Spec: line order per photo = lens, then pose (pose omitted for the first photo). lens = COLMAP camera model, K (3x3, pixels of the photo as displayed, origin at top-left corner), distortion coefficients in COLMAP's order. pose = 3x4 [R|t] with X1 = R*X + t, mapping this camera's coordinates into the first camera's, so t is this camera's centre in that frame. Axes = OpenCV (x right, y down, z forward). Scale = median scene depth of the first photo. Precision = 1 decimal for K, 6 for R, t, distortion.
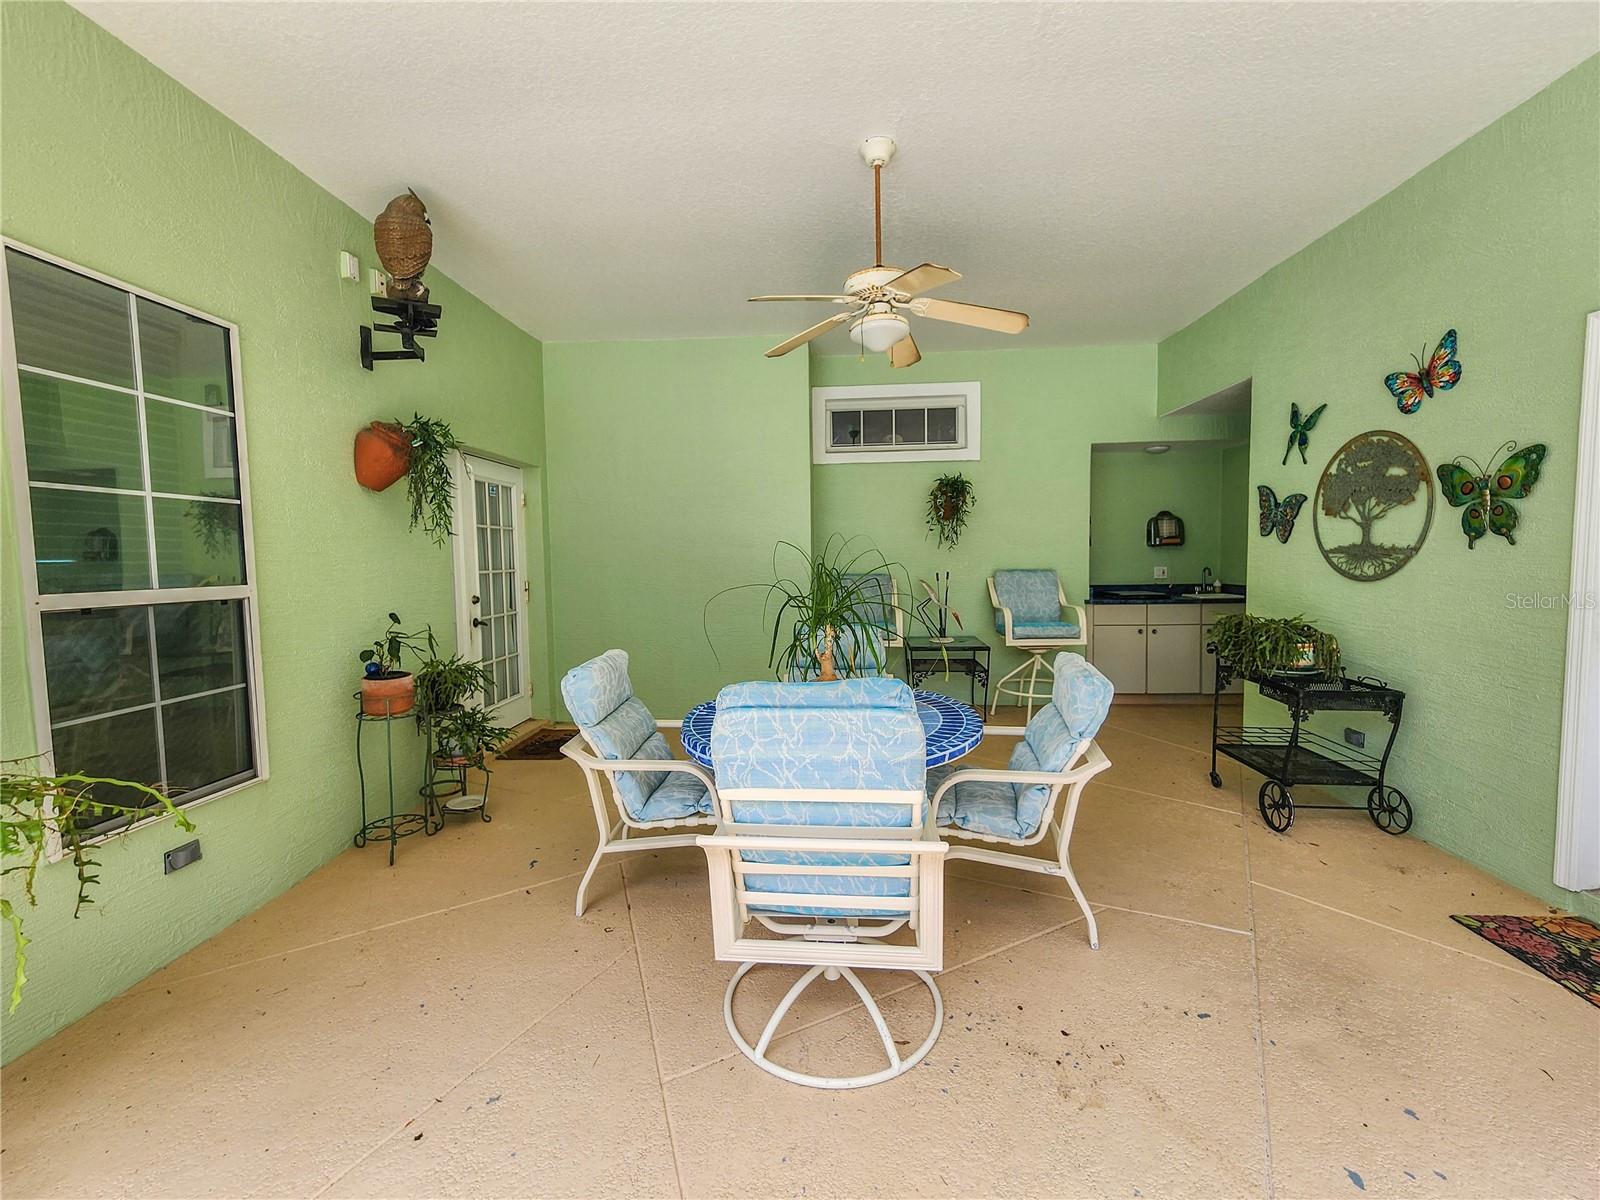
lens RADIAL K [[656.7, 0, 800.2], [0, 656.7, 599.4], [0, 0, 1]] dist [0.005257, 0.001112]
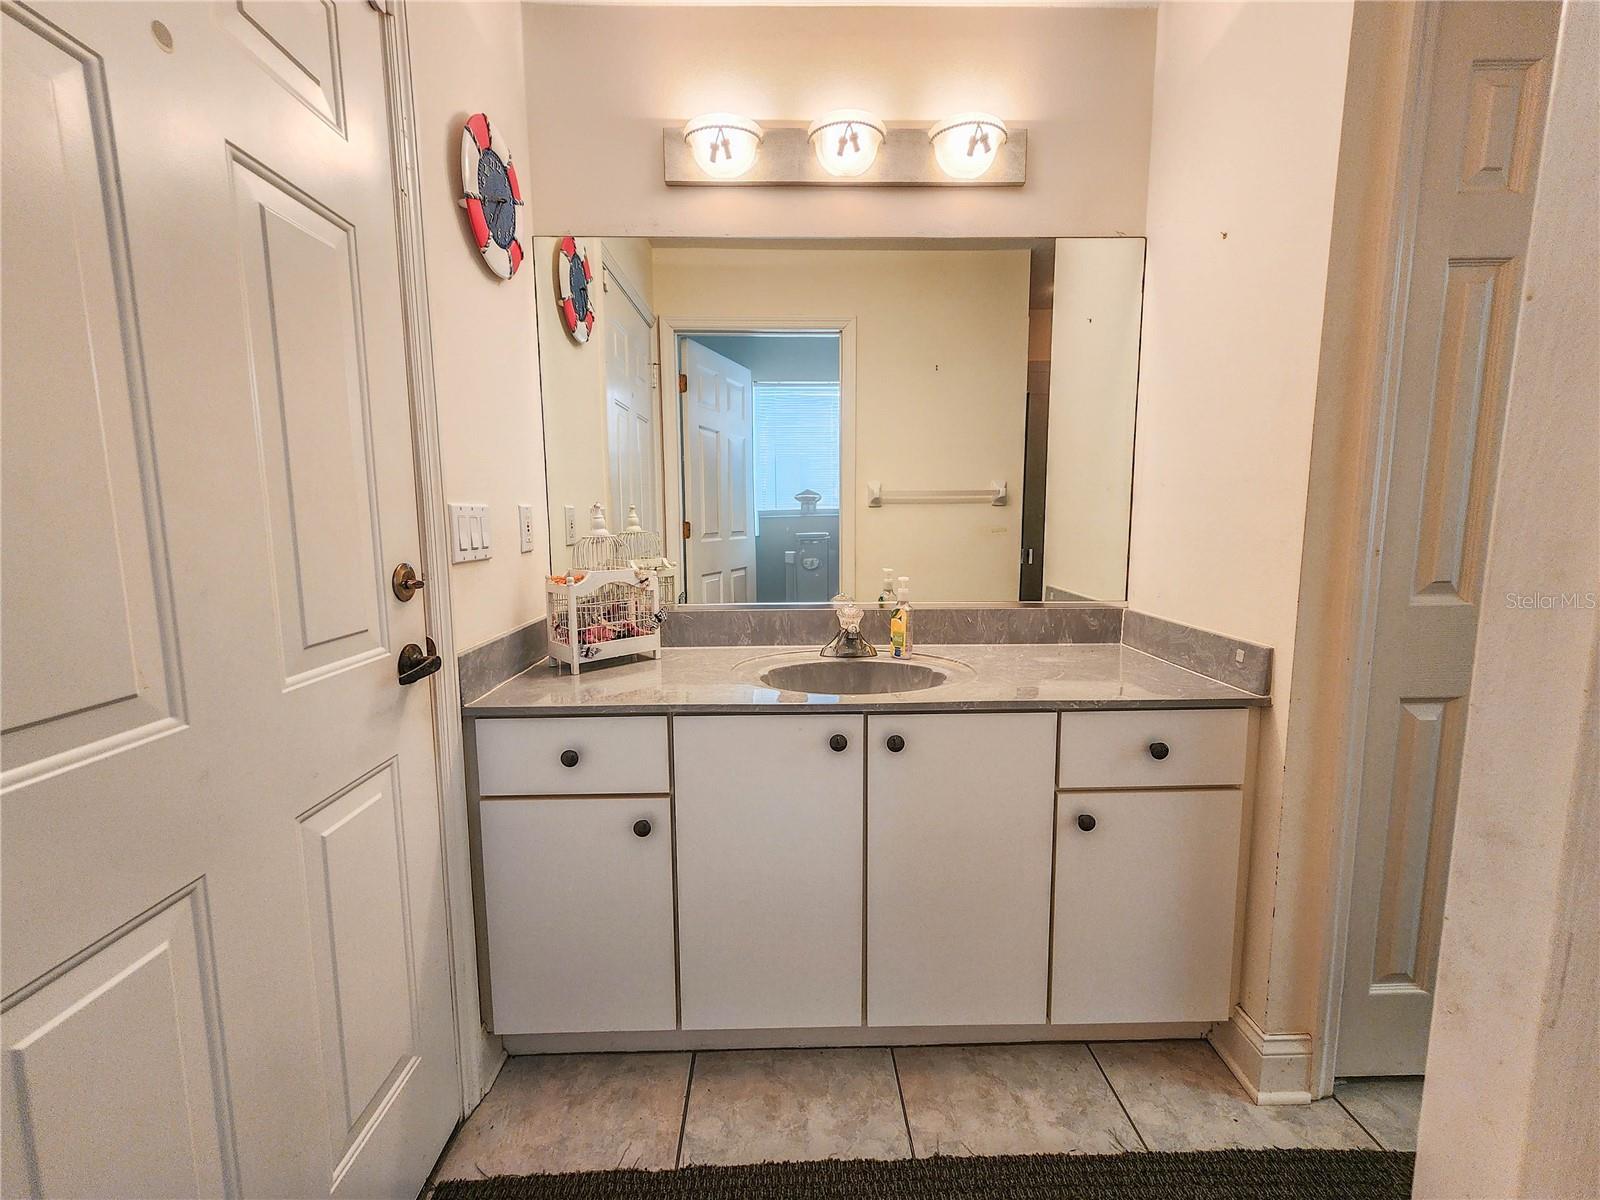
lens RADIAL K [[656.7, 0, 801.5], [0, 656.7, 596.0], [0, 0, 1]] dist [0.005257, 0.001112]
pose [[0.995189, -0.001438, 0.097962, 0.719049], [-0.003919, 0.998508, 0.054466, -0.021537], [-0.097894, -0.054588, 0.993699, 1.158924]]
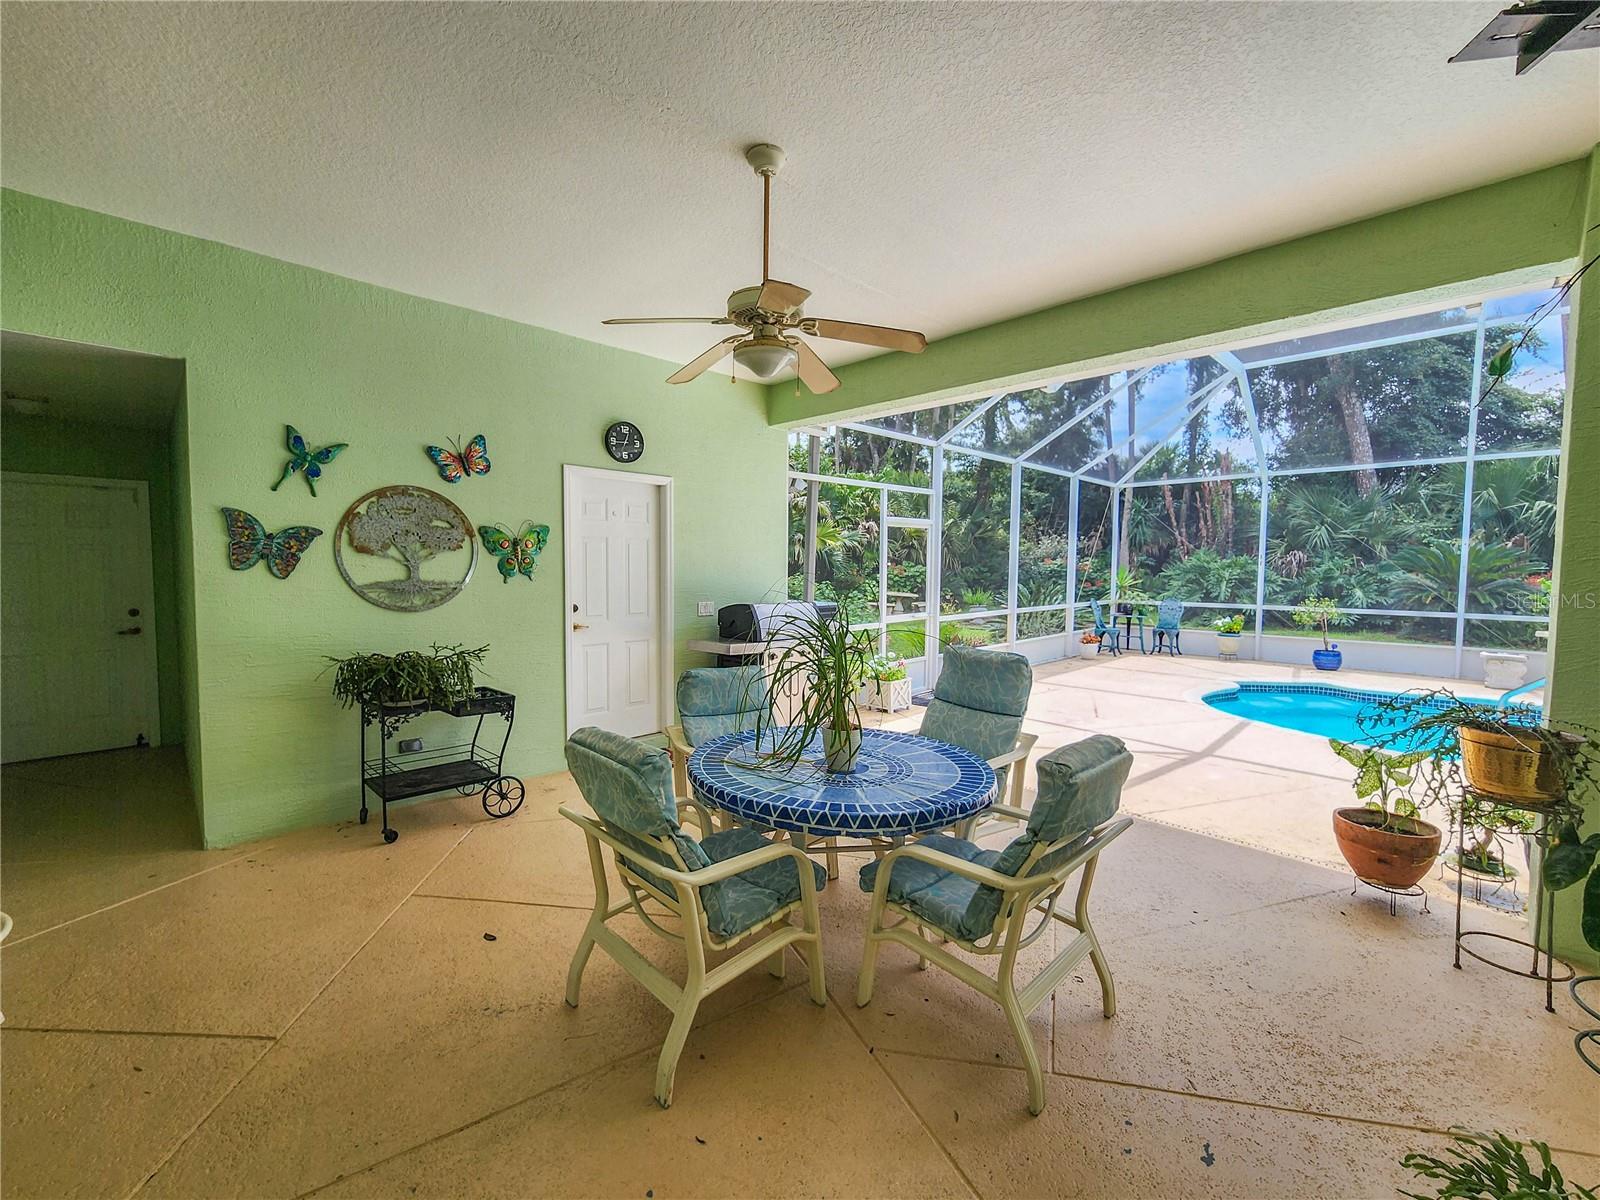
lens RADIAL K [[656.7, 0, 807.5], [0, 656.7, 591.8], [0, 0, 1]] dist [0.005257, 0.001112]
pose [[-0.758954, -0.016526, 0.650935, -0.401273], [0.051085, 0.995085, 0.084825, -0.115044], [-0.649138, 0.097631, -0.754380, 1.290368]]
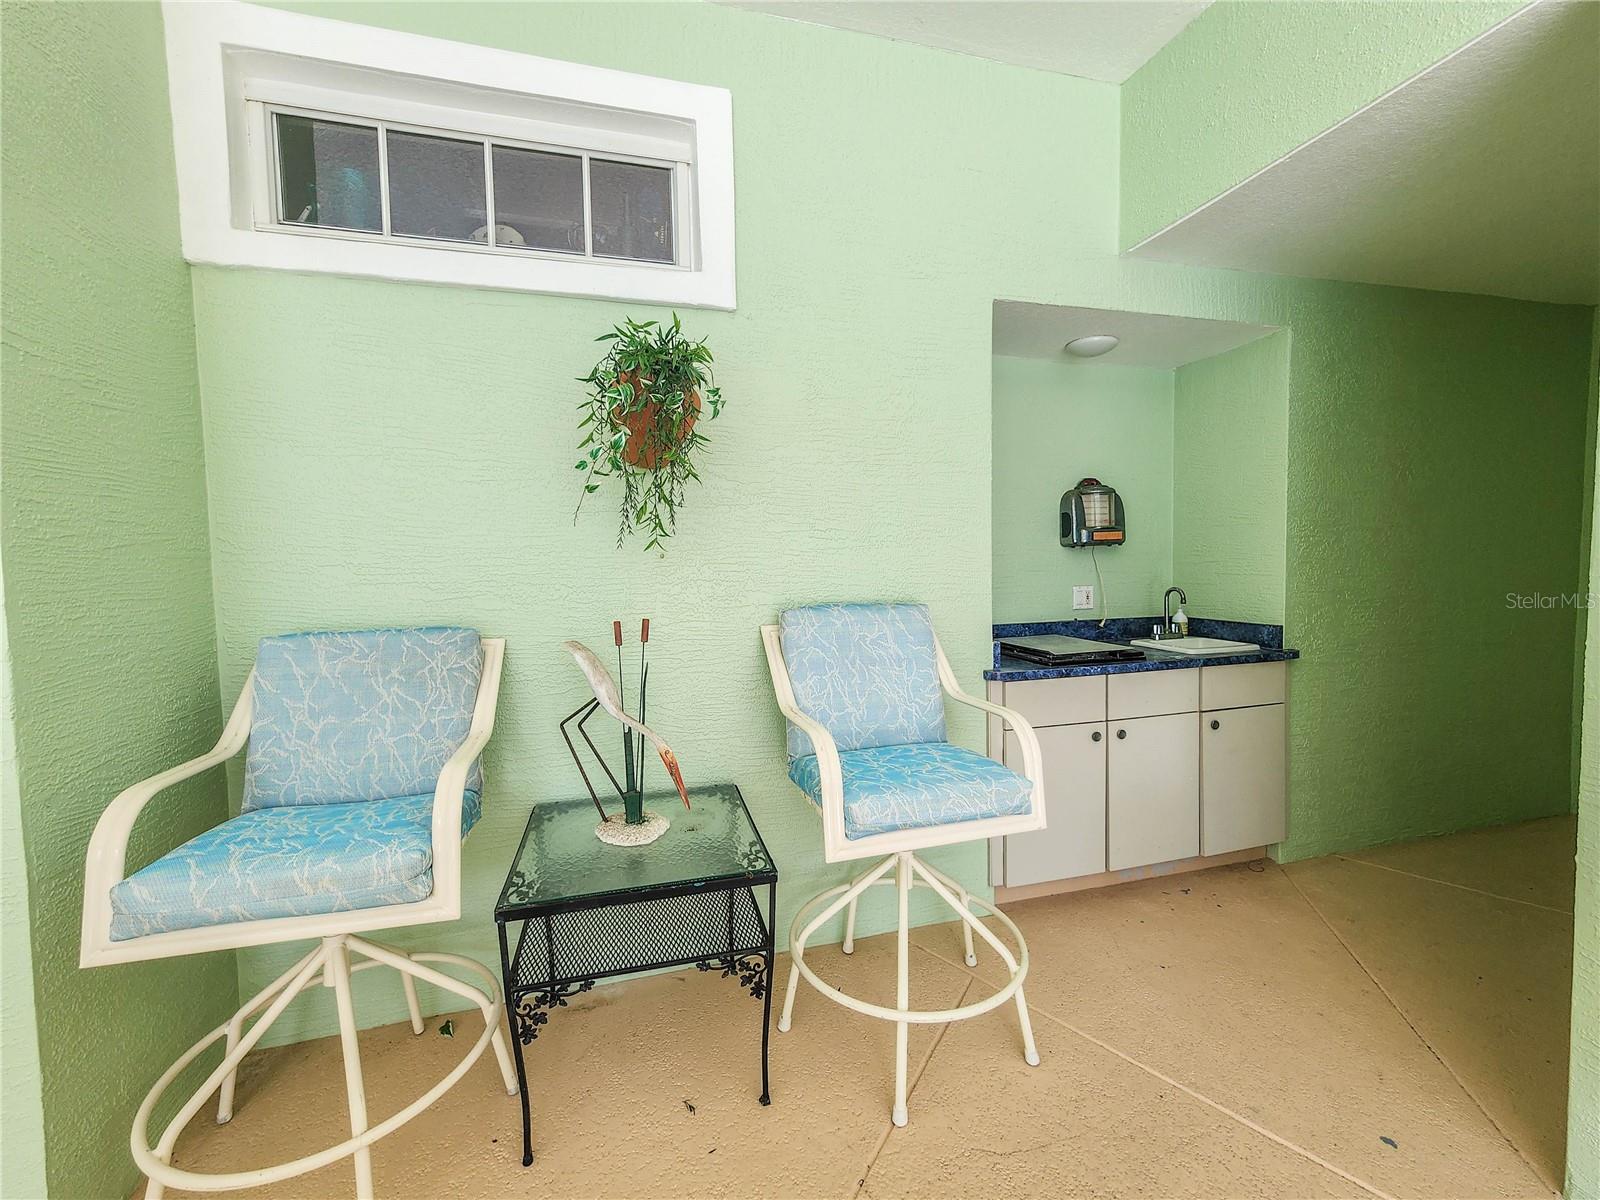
lens RADIAL K [[656.7, 0, 799.4], [0, 656.7, 595.7], [0, 0, 1]] dist [0.005257, 0.001112]
pose [[0.943553, -0.019795, 0.330631, 0.273081], [0.023310, 0.999706, -0.006669, -0.071656], [-0.330402, 0.014000, 0.943737, 0.962073]]
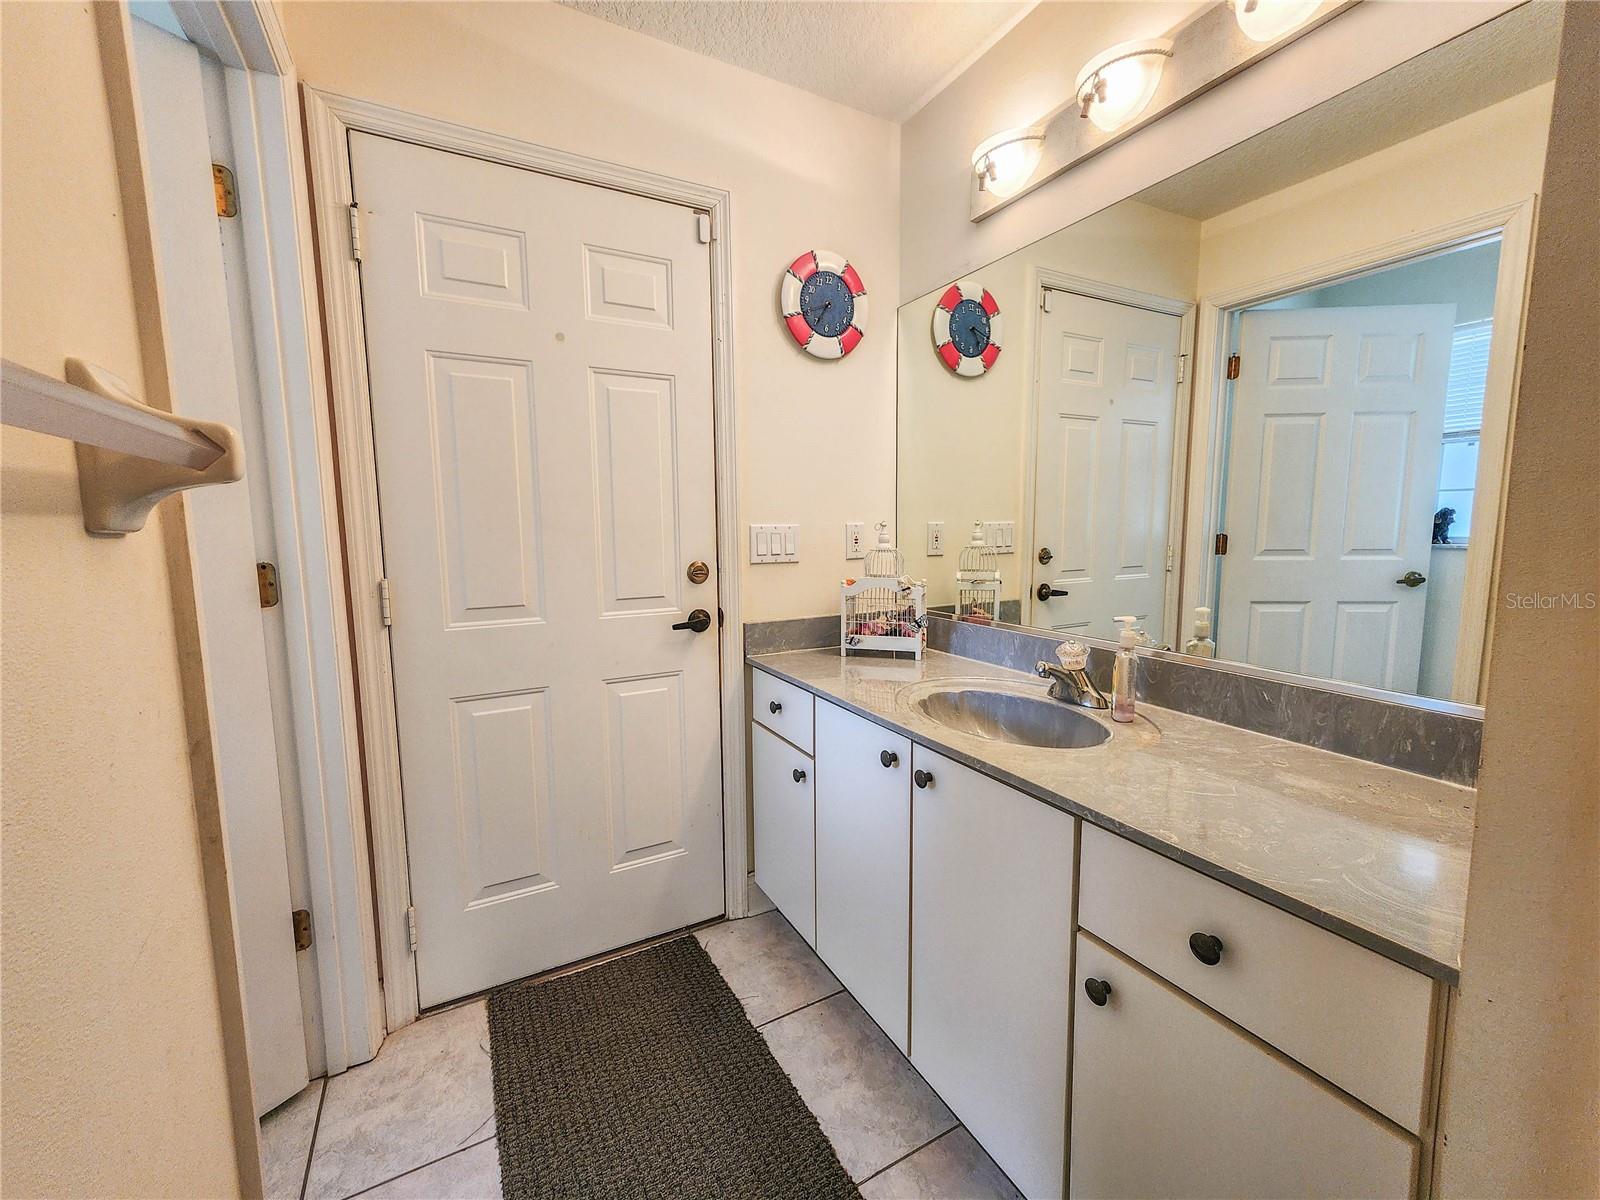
lens RADIAL K [[656.7, 0, 799.0], [0, 656.7, 596.7], [0, 0, 1]] dist [0.005257, 0.001112]
pose [[0.539326, 0.107482, -0.835209, 1.026093], [-0.059011, 0.994207, 0.089838, -0.041587], [0.840027, 0.000834, 0.542544, 1.260368]]
